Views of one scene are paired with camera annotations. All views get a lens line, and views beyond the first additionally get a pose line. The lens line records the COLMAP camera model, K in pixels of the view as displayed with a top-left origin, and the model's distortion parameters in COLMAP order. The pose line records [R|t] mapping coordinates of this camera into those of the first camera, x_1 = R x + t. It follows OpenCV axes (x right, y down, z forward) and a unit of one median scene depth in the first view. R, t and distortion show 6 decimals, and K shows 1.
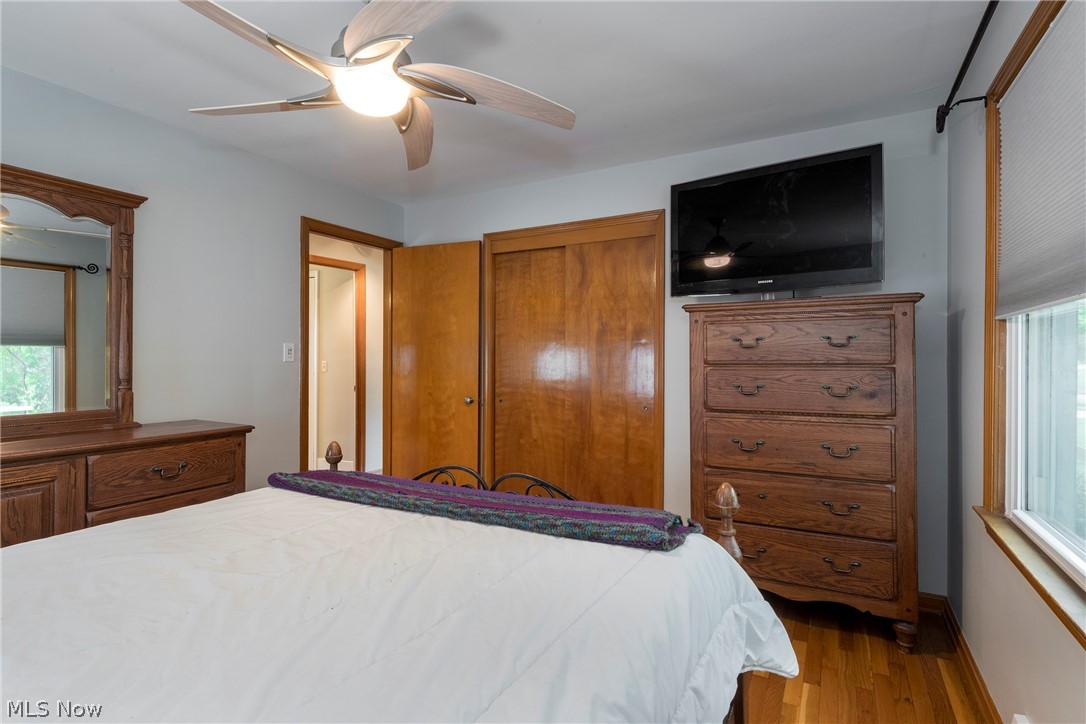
lens RADIAL K [[530.3, 0, 569.1], [0, 530.3, 358.9], [0, 0, 1]] dist [0.016858, -0.000745]
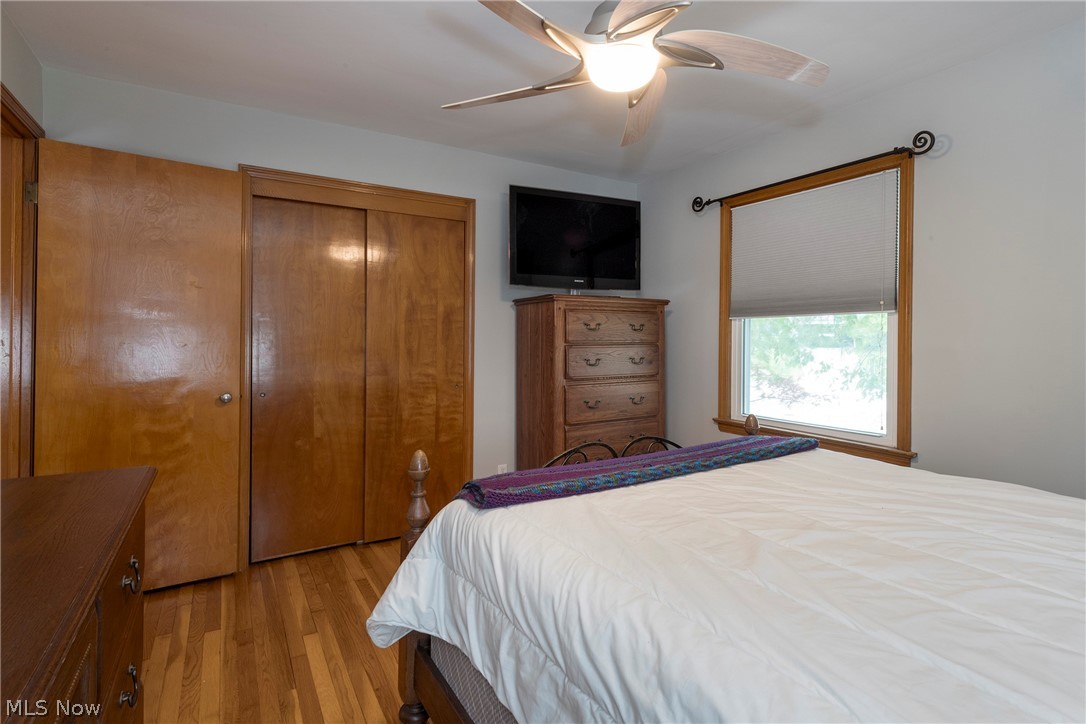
lens RADIAL K [[530.3, 0, 548.0], [0, 530.3, 350.2], [0, 0, 1]] dist [0.016858, -0.000745]
pose [[0.515465, -0.017429, 0.856733, -0.647975], [-0.001101, 0.999779, 0.021002, -0.000189], [-0.856910, -0.011769, 0.515332, 0.308142]]
